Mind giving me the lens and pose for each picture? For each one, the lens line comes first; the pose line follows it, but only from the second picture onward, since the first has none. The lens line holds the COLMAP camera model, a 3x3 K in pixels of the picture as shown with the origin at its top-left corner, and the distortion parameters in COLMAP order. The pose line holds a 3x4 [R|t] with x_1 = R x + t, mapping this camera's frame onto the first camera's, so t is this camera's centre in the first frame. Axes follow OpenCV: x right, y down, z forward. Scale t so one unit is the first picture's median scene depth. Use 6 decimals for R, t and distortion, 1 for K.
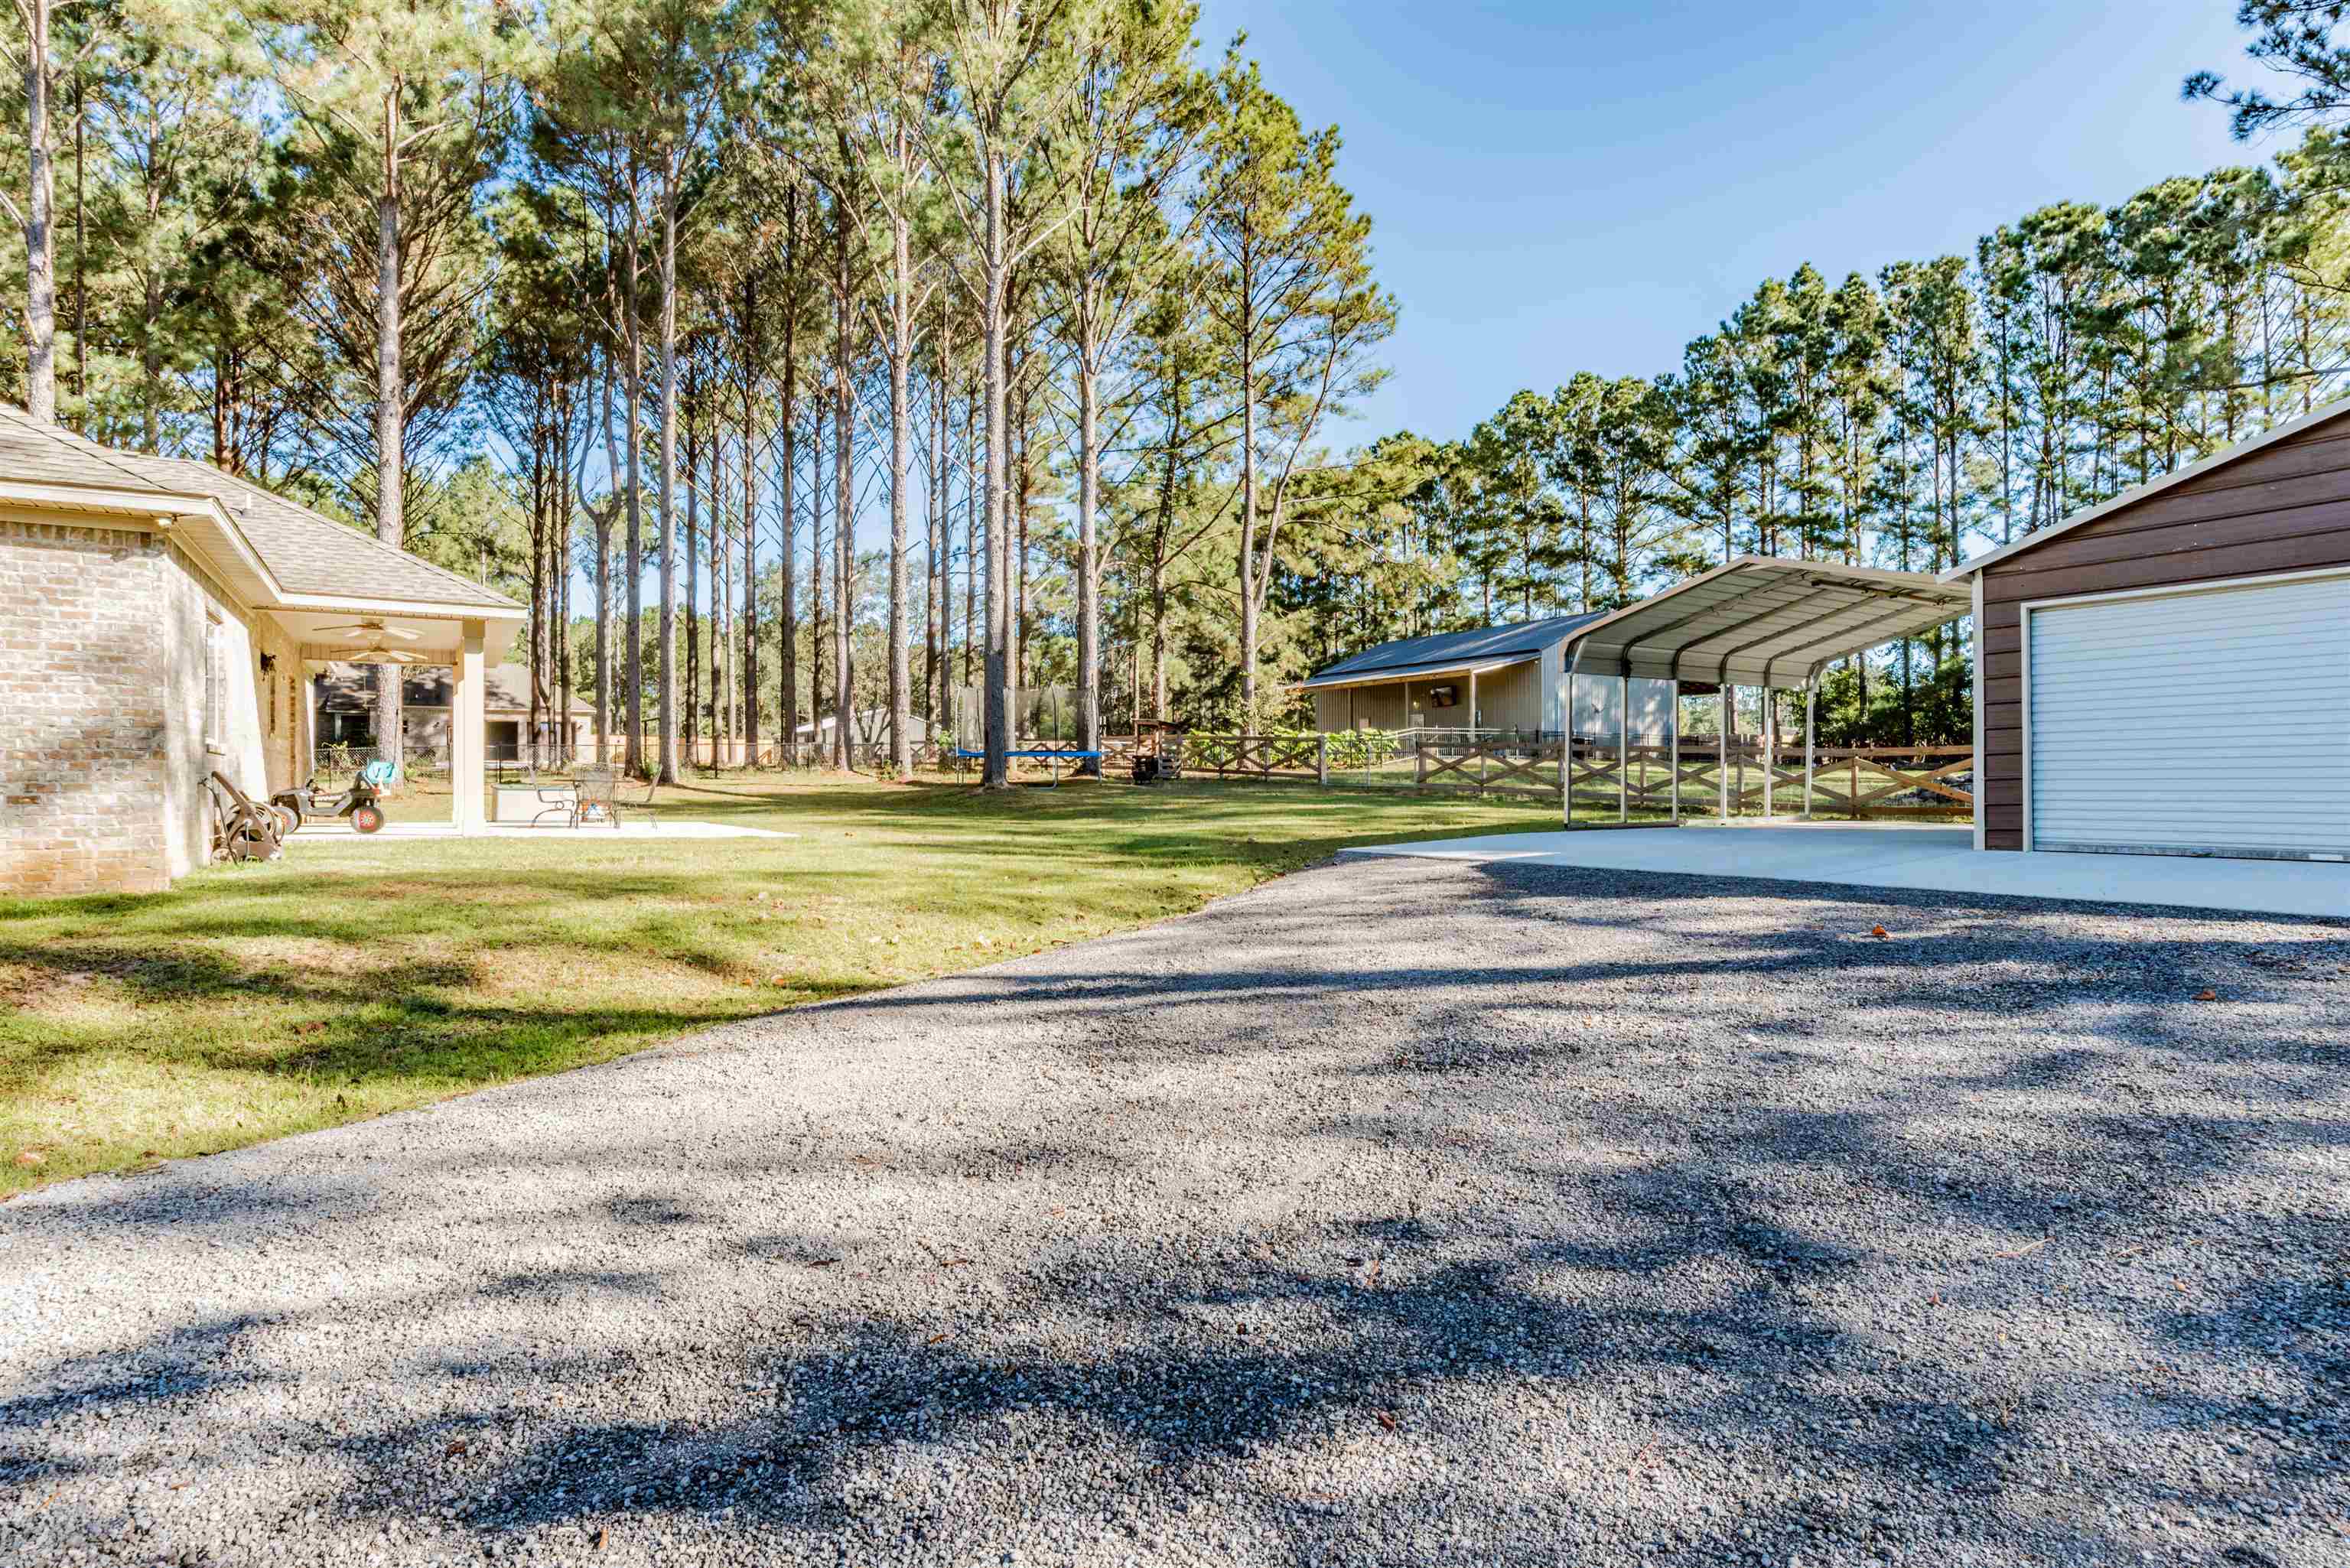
lens RADIAL K [[1193.8, 0, 1188.2], [0, 1193.8, 784.7], [0, 0, 1]] dist [-0.053158, 0.024586]
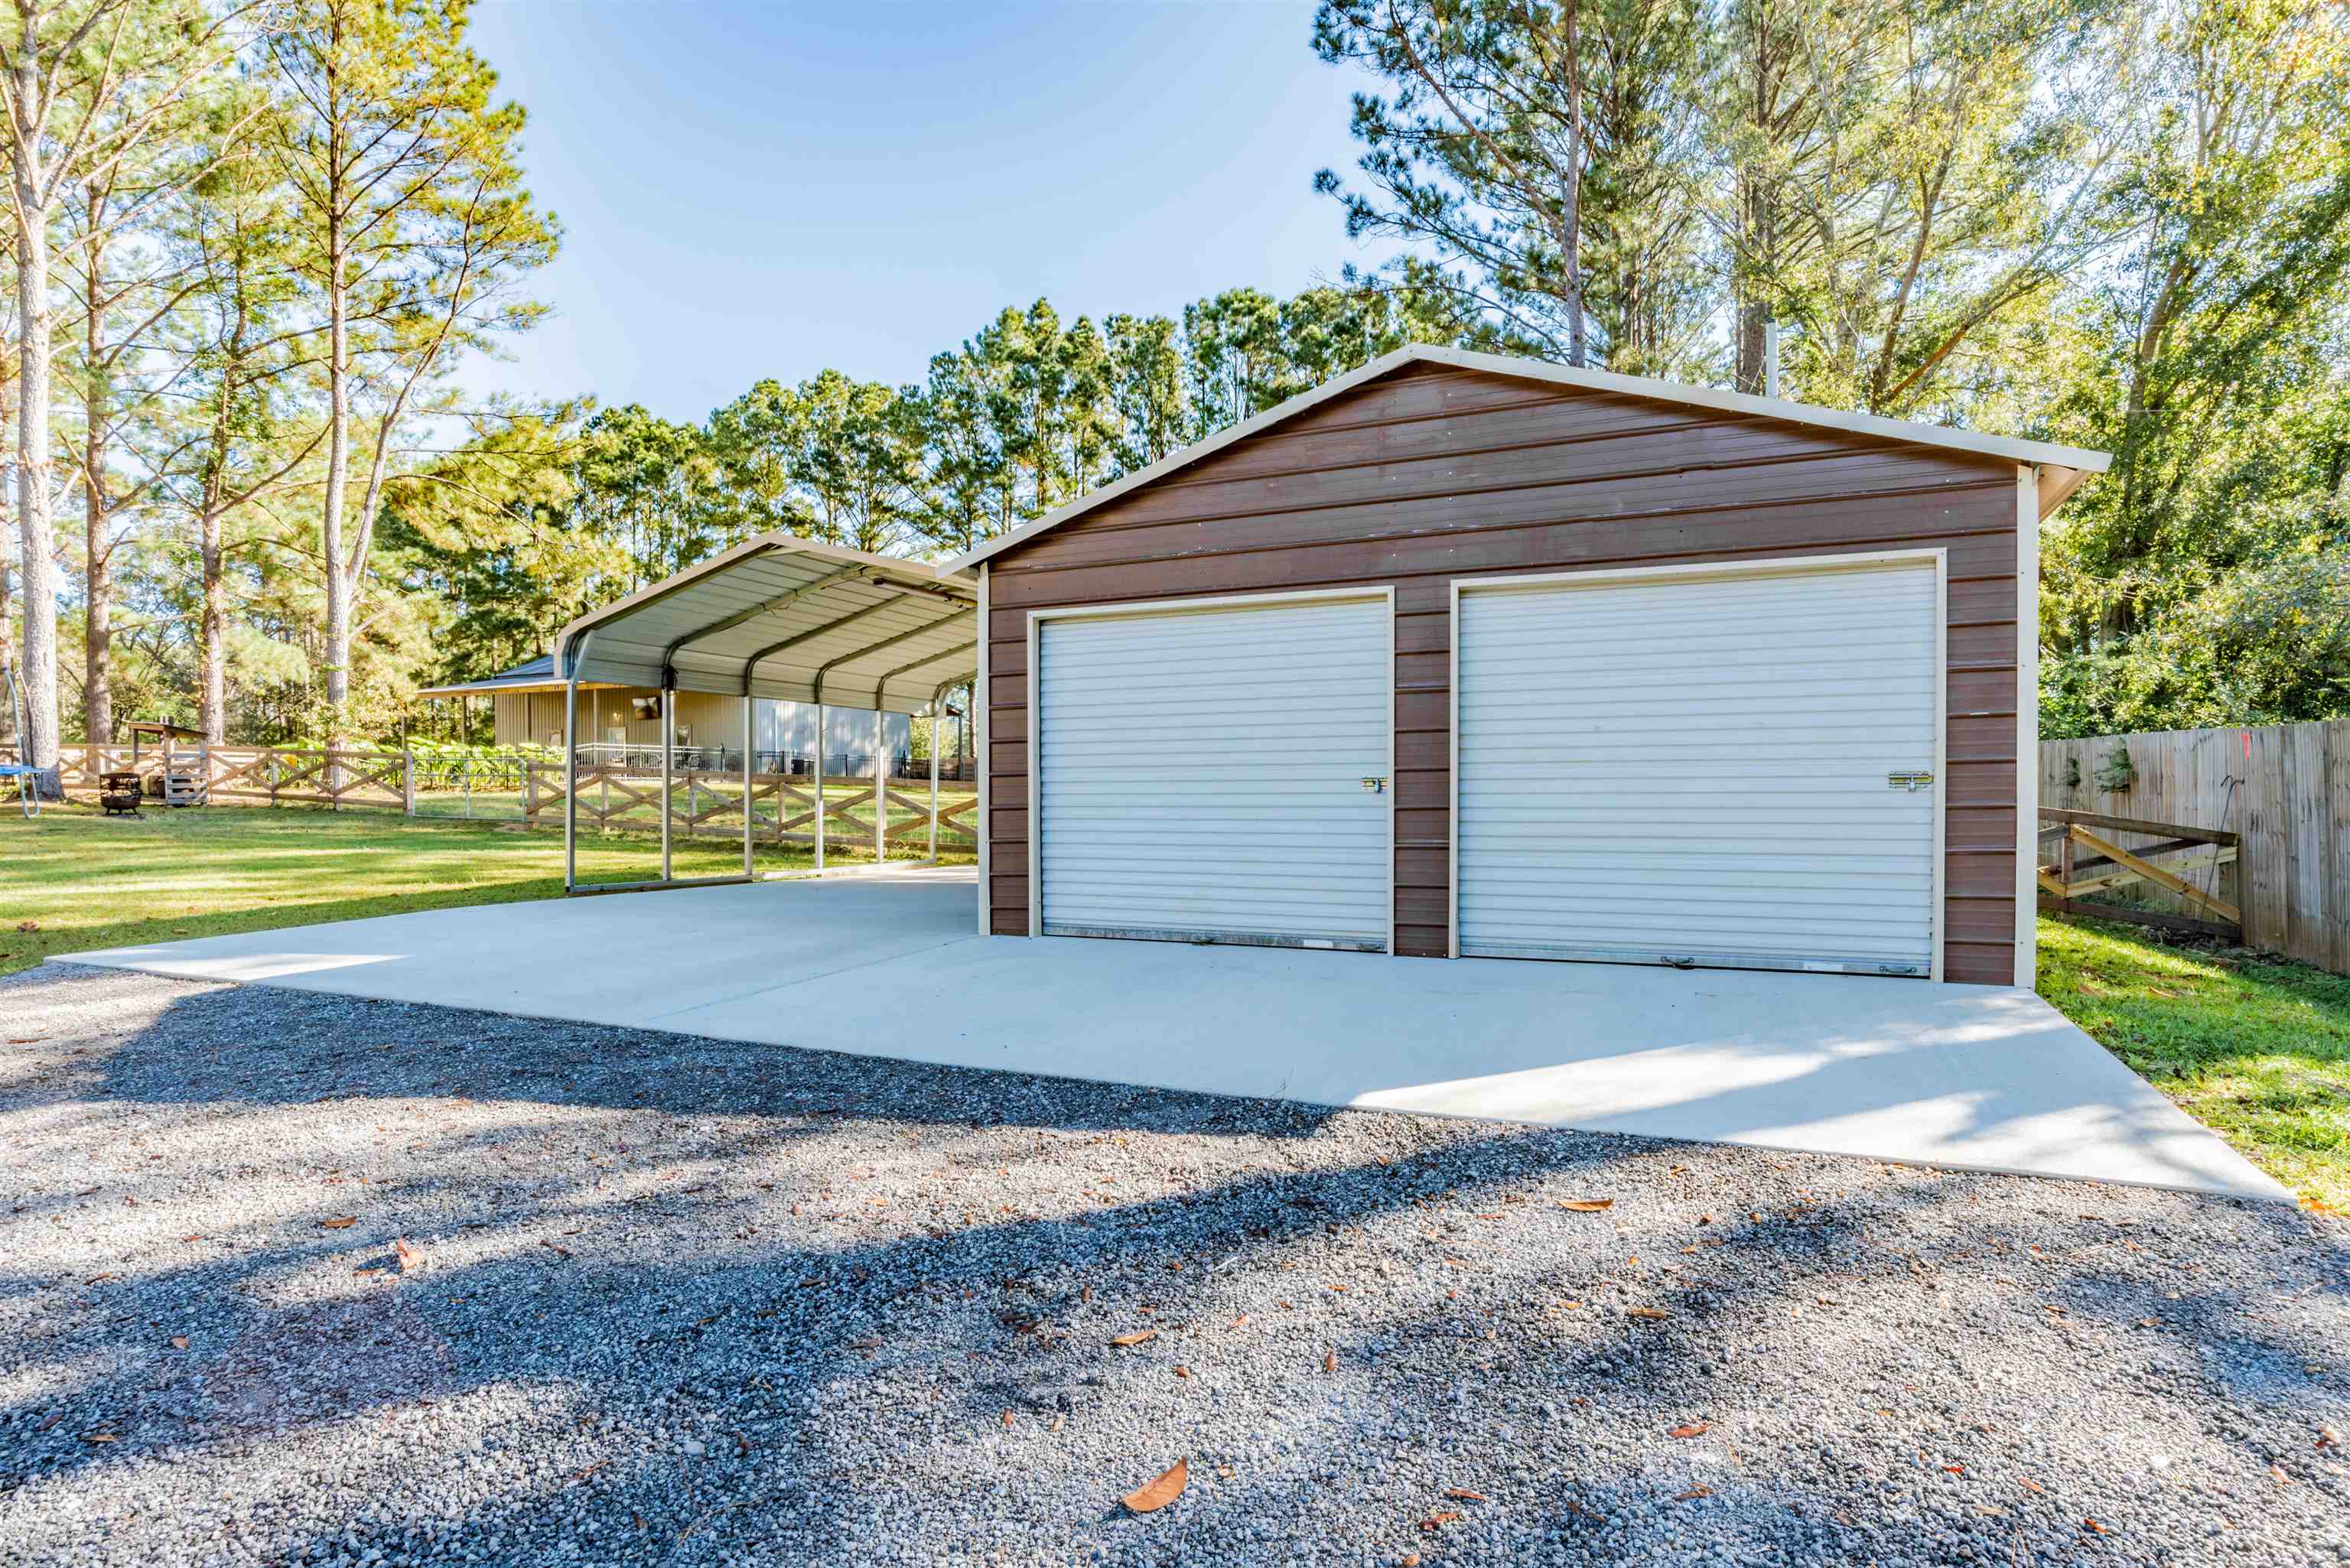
lens RADIAL K [[1193.8, 0, 1188.2], [0, 1193.8, 784.7], [0, 0, 1]] dist [-0.053158, 0.024586]
pose [[0.845333, 0.012929, 0.534083, 0.093581], [-0.005095, 0.999857, -0.016141, -0.007334], [-0.534215, 0.010924, 0.845278, 0.069829]]
